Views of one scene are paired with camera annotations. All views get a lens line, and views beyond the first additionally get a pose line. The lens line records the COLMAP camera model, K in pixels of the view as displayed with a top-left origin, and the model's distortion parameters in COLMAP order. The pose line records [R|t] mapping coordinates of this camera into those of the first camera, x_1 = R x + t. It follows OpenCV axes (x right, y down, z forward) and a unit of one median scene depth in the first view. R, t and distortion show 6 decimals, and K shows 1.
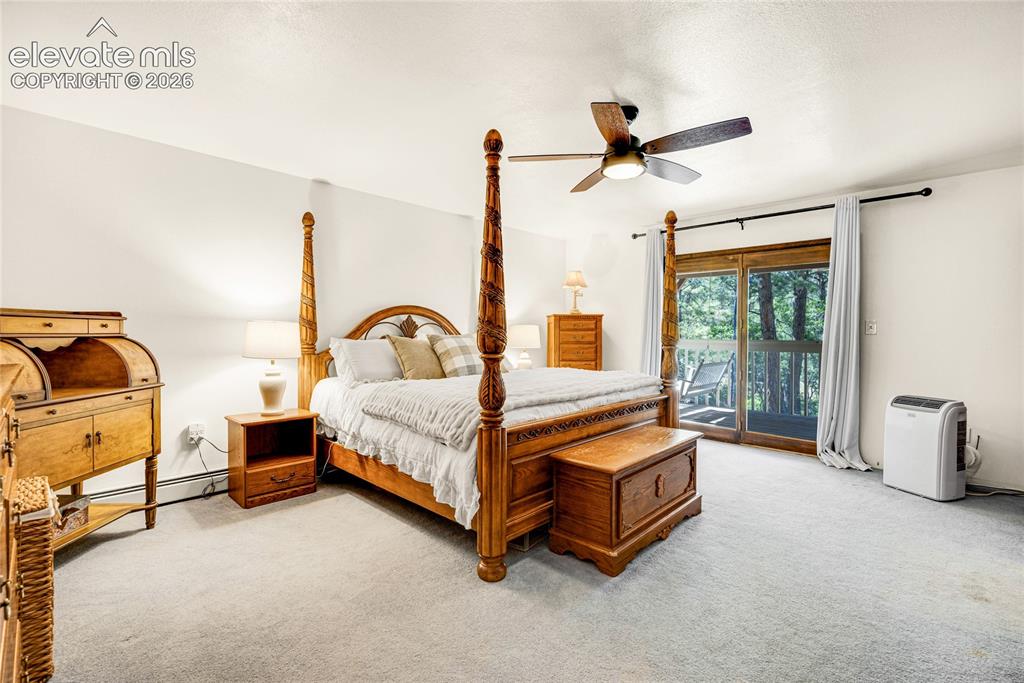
lens RADIAL K [[470.8, 0, 513.7], [0, 470.8, 347.7], [0, 0, 1]] dist [-0.000392, -0.000166]
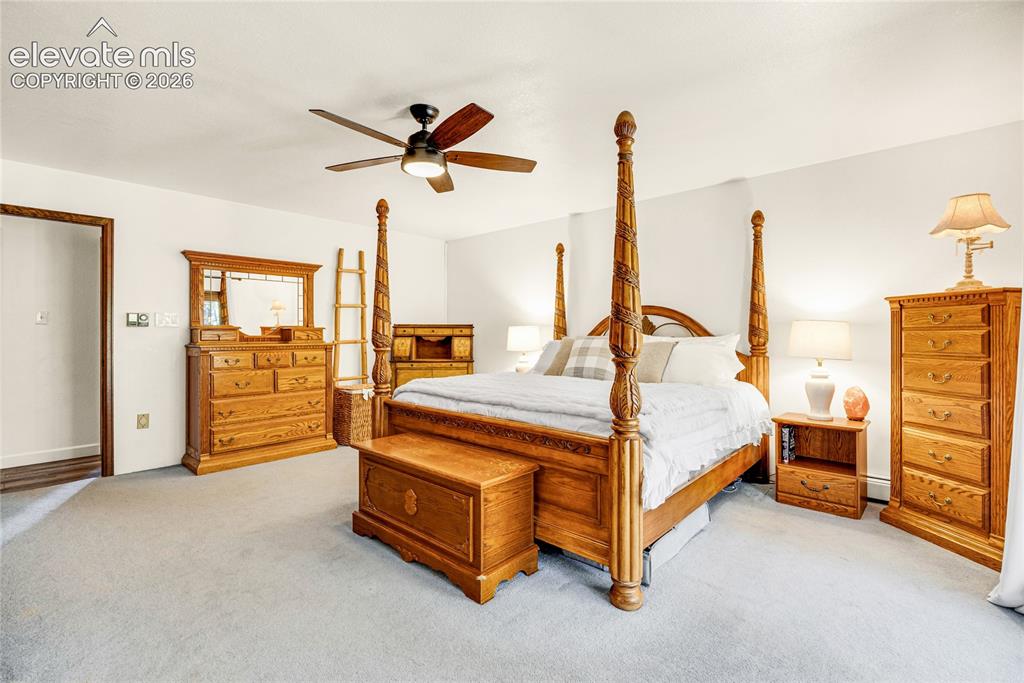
lens RADIAL K [[444.2, 0, 514.3], [0, 444.2, 335.4], [0, 0, 1]] dist [-0.017913, 0.001246]
pose [[0.036209, 0.003758, -0.999337, 0.789429], [-0.027352, 0.999622, 0.002768, -0.026276], [0.998970, 0.027233, 0.036298, 0.773830]]
